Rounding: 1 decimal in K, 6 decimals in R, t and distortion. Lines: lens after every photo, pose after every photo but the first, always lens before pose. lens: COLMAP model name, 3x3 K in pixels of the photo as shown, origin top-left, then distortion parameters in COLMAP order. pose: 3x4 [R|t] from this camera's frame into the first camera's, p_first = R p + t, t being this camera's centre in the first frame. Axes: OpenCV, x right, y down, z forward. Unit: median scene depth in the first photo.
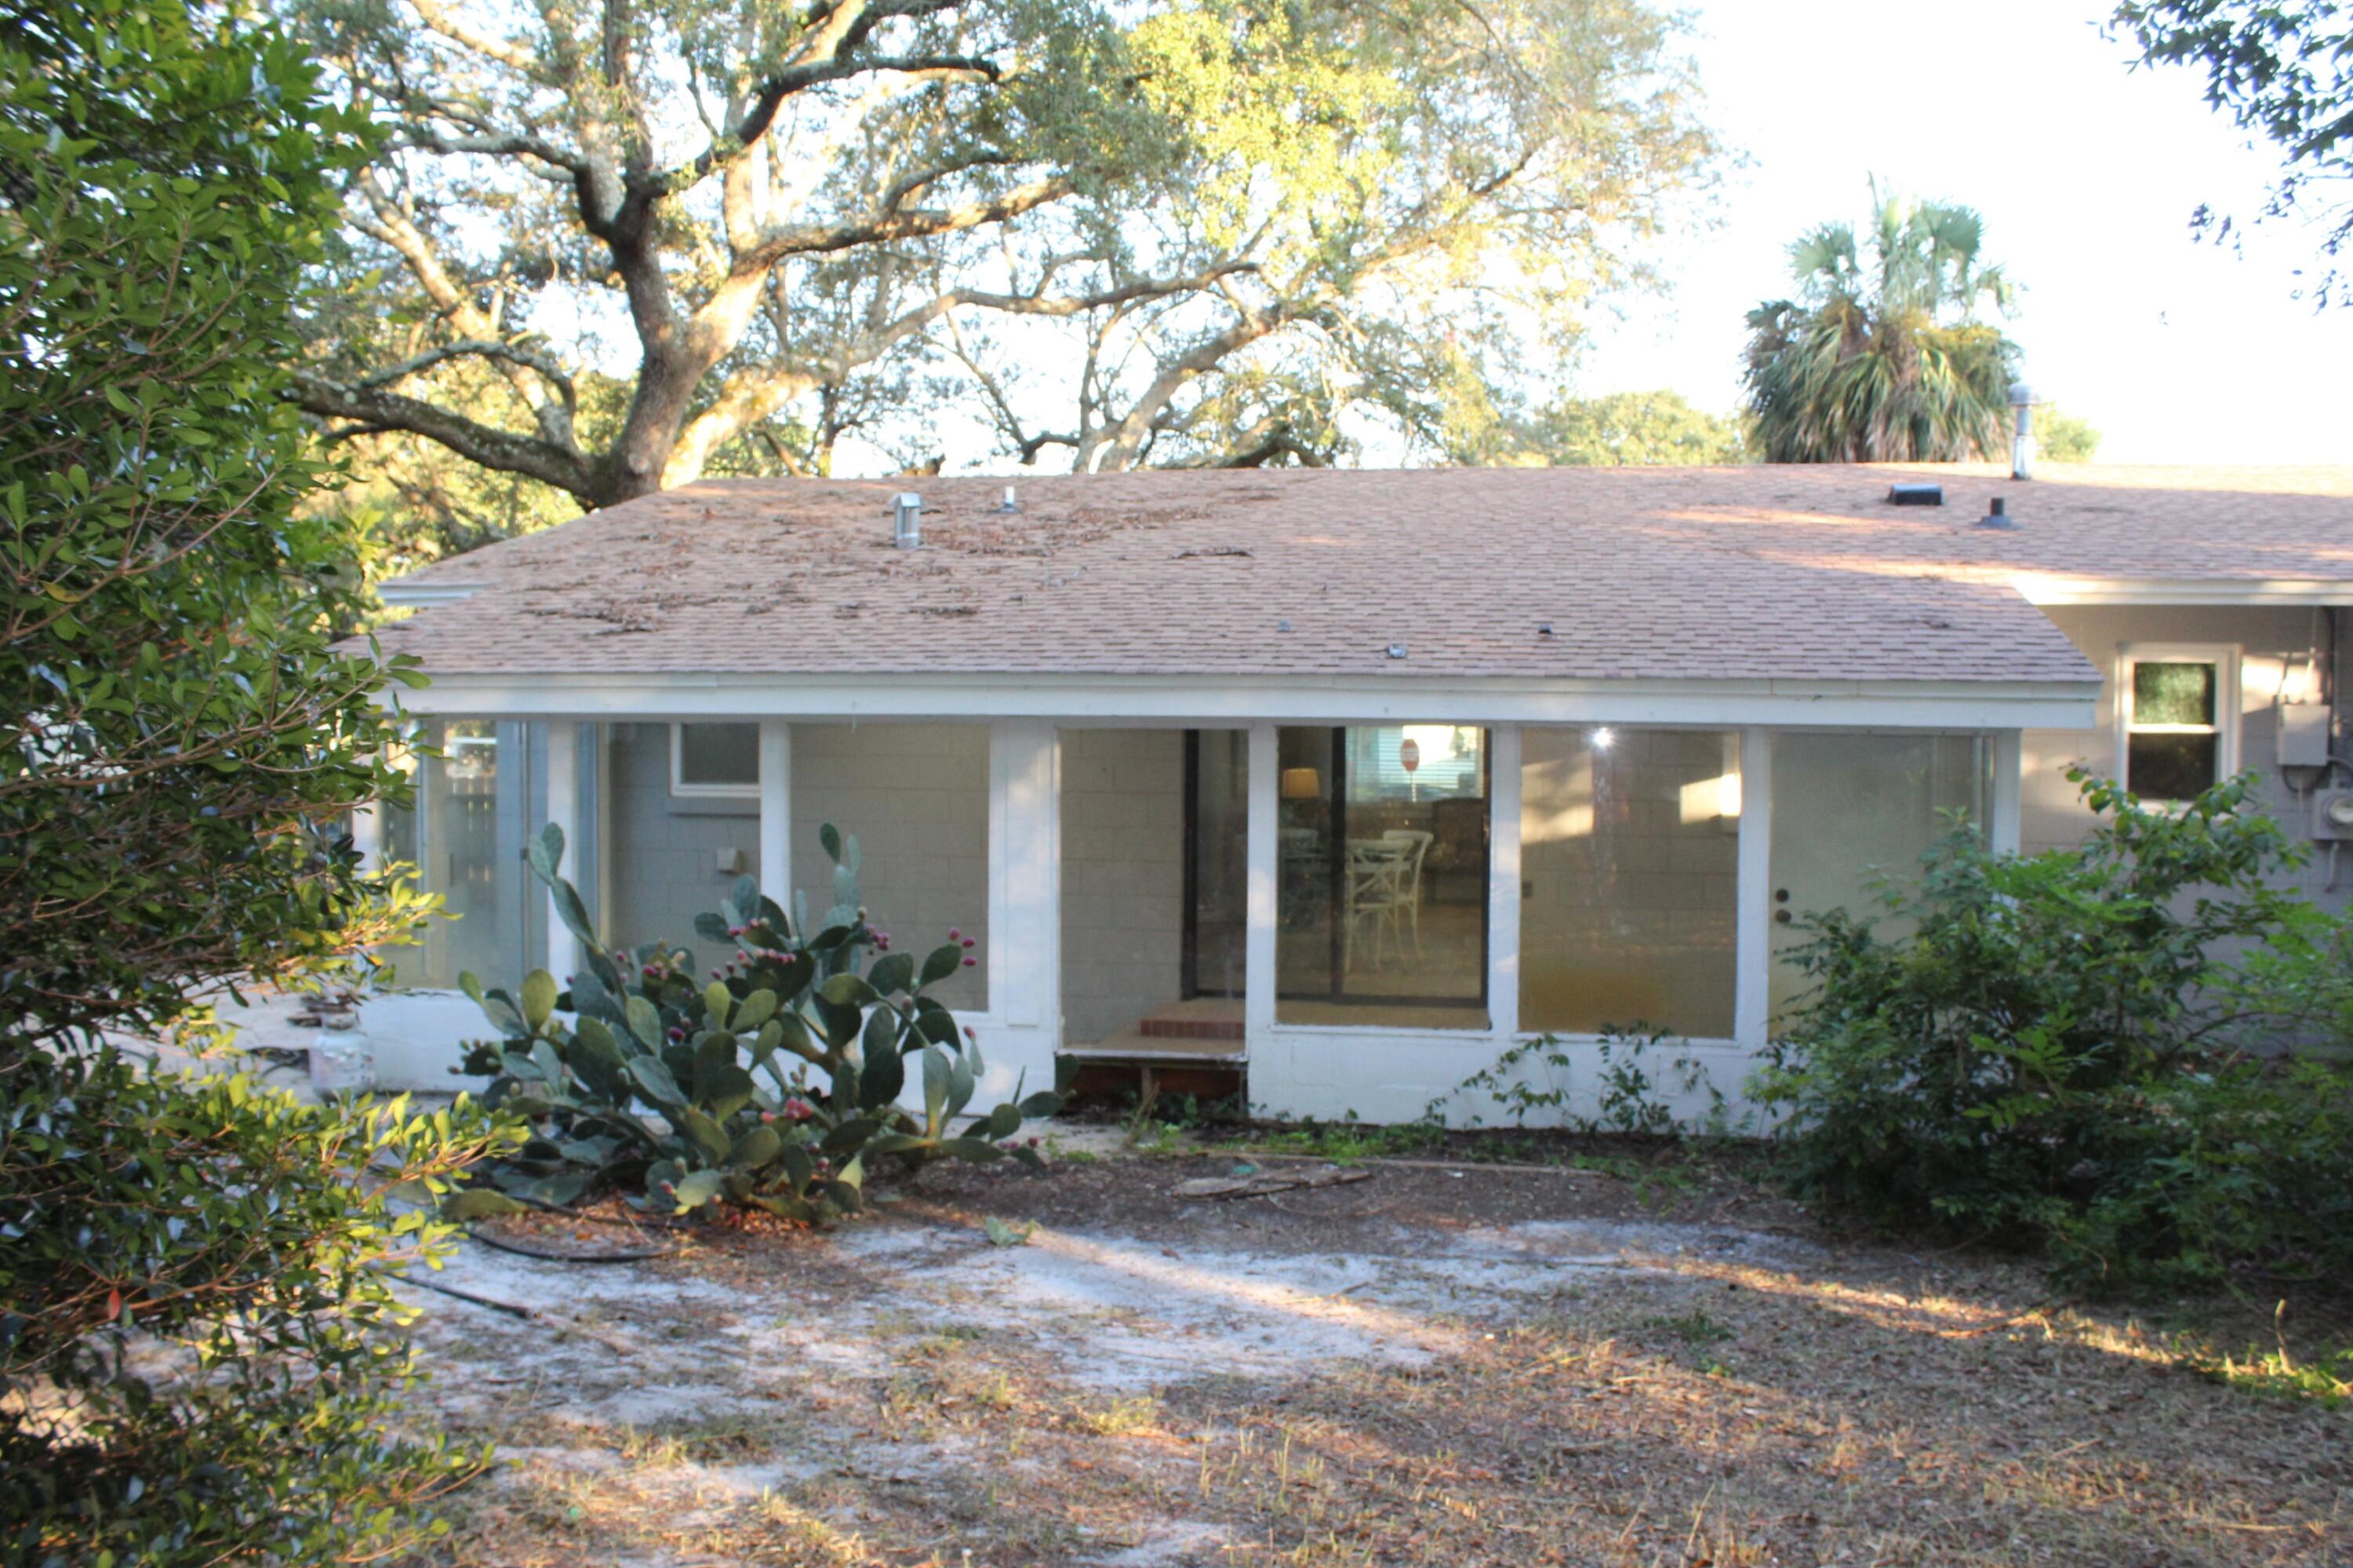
lens RADIAL K [[1962.1, 0, 1182.8], [0, 1962.1, 792.8], [0, 0, 1]] dist [-0.162324, 0.142288]
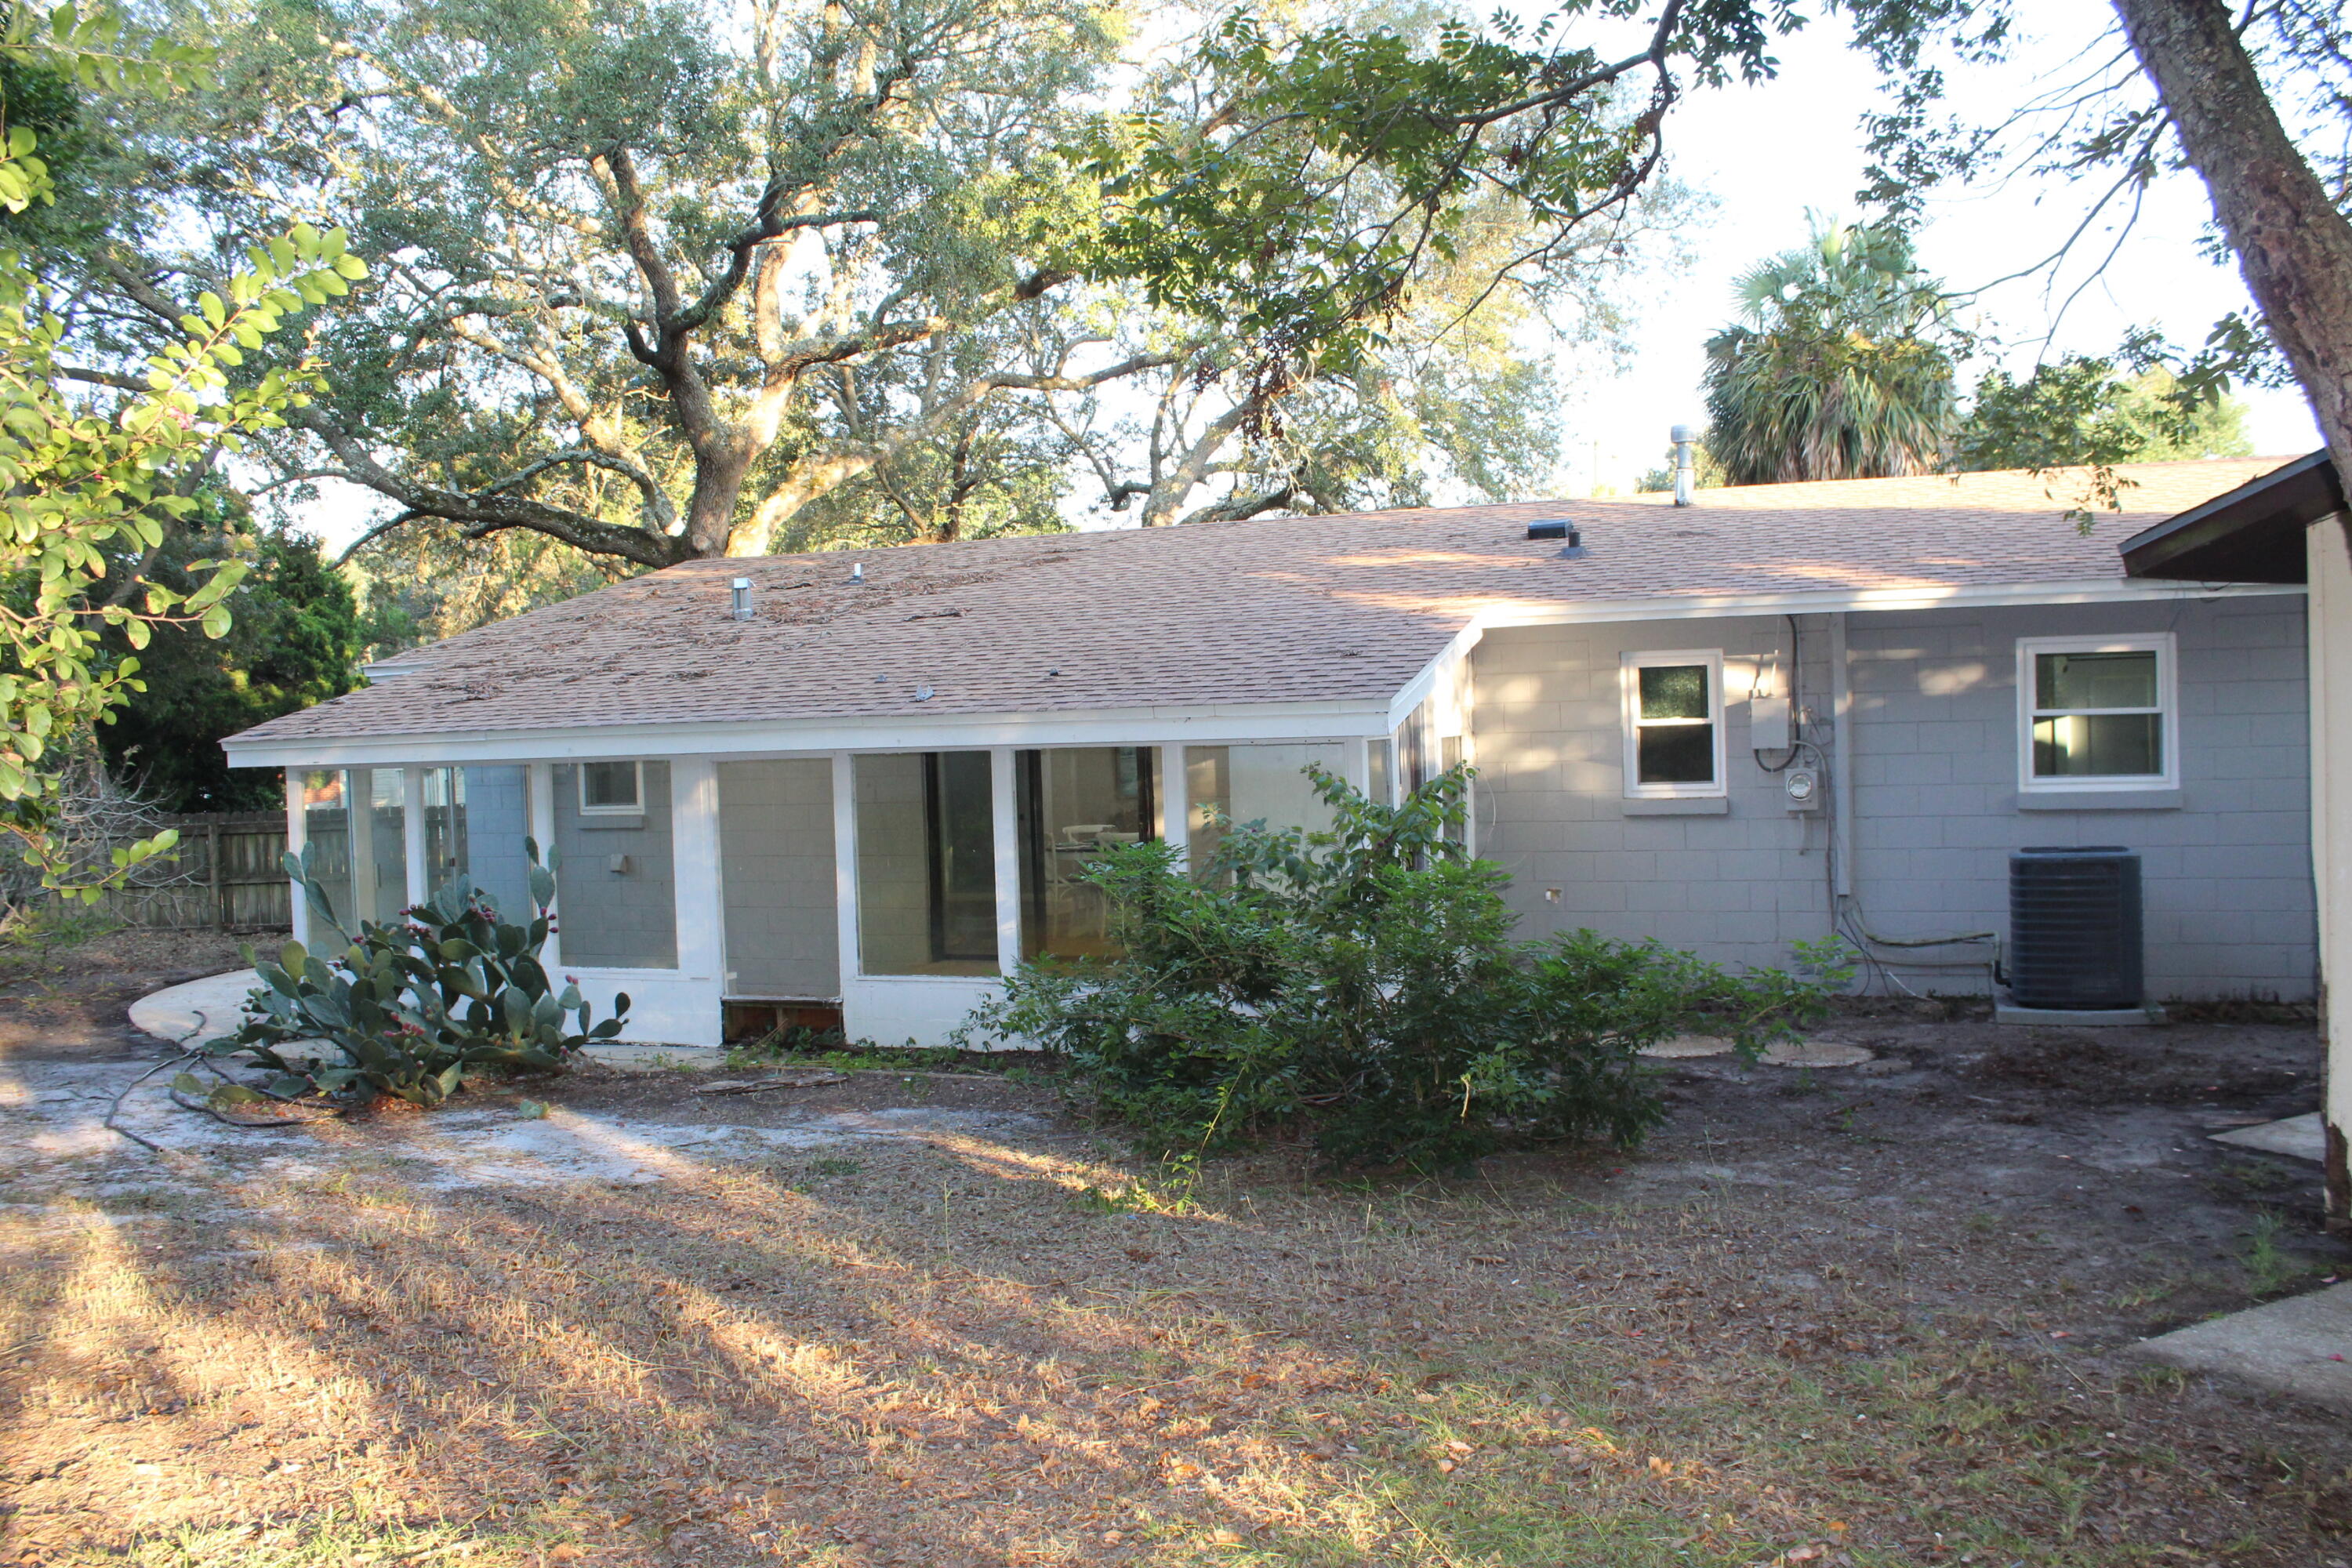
lens RADIAL K [[1814.6, 0, 1176.0], [0, 1814.6, 784.0], [0, 0, 1]] dist [-0.183504, 0.258594]
pose [[0.986611, -0.034185, -0.159471, 0.400197], [0.033828, 0.999415, -0.004954, 0.000014], [0.159547, -0.000507, 0.987190, -0.167386]]
